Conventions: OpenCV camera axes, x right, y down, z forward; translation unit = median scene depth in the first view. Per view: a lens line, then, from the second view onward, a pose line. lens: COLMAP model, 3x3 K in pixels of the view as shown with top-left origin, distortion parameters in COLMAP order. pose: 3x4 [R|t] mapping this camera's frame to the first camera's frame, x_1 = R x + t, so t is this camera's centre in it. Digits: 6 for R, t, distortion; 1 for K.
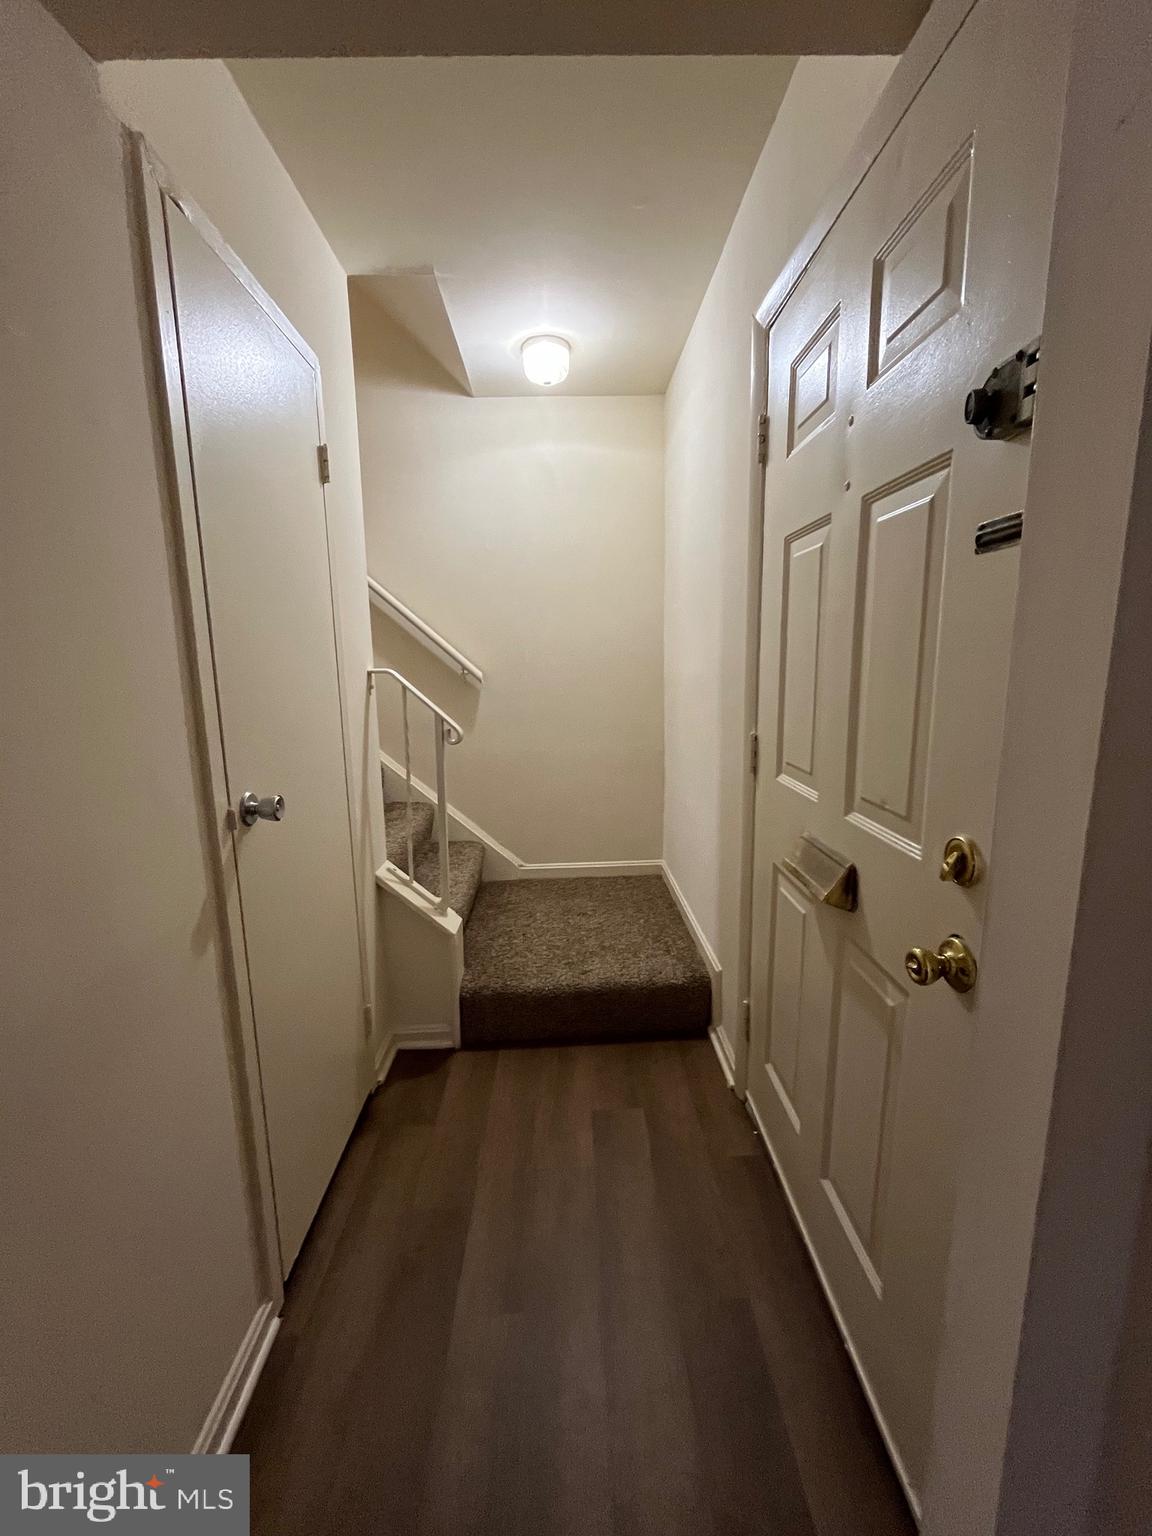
lens RADIAL K [[619.3, 0, 578.7], [0, 619.3, 765.1], [0, 0, 1]] dist [-0.003286, 0.000307]
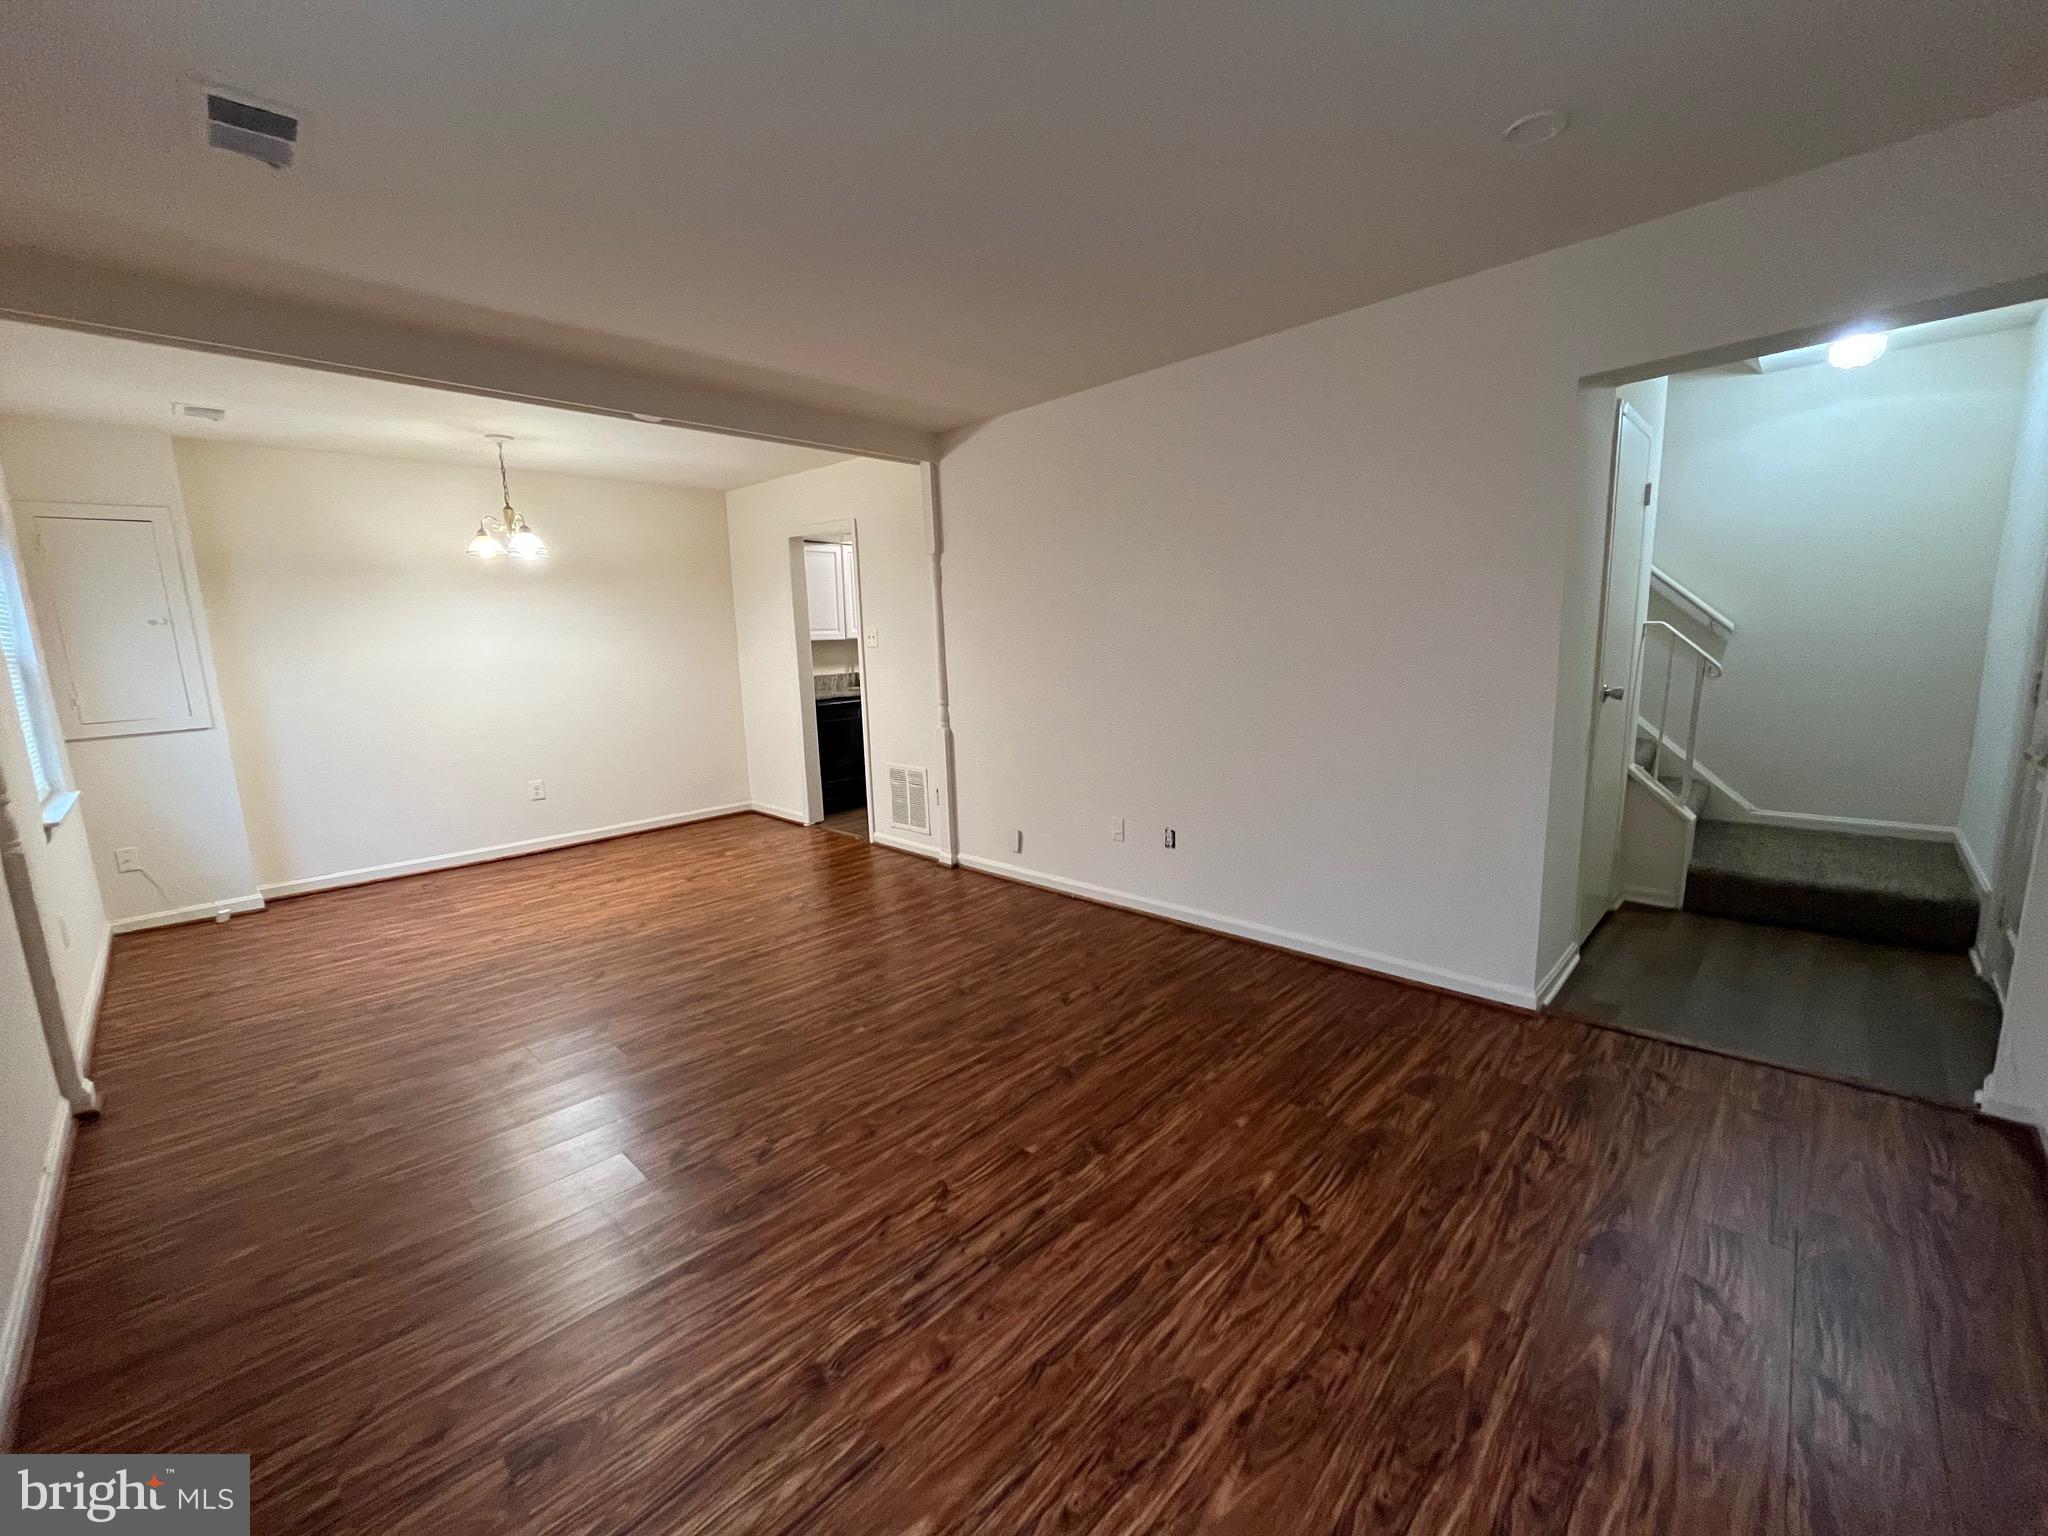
lens RADIAL K [[825.7, 0, 1020.0], [0, 825.7, 764.5], [0, 0, 1]] dist [-0.003286, 0.000307]
pose [[0.693325, 0.112084, -0.711855, 0.044644], [-0.099128, 0.993273, 0.059846, 0.183862], [0.713775, 0.029072, 0.699772, -1.235081]]
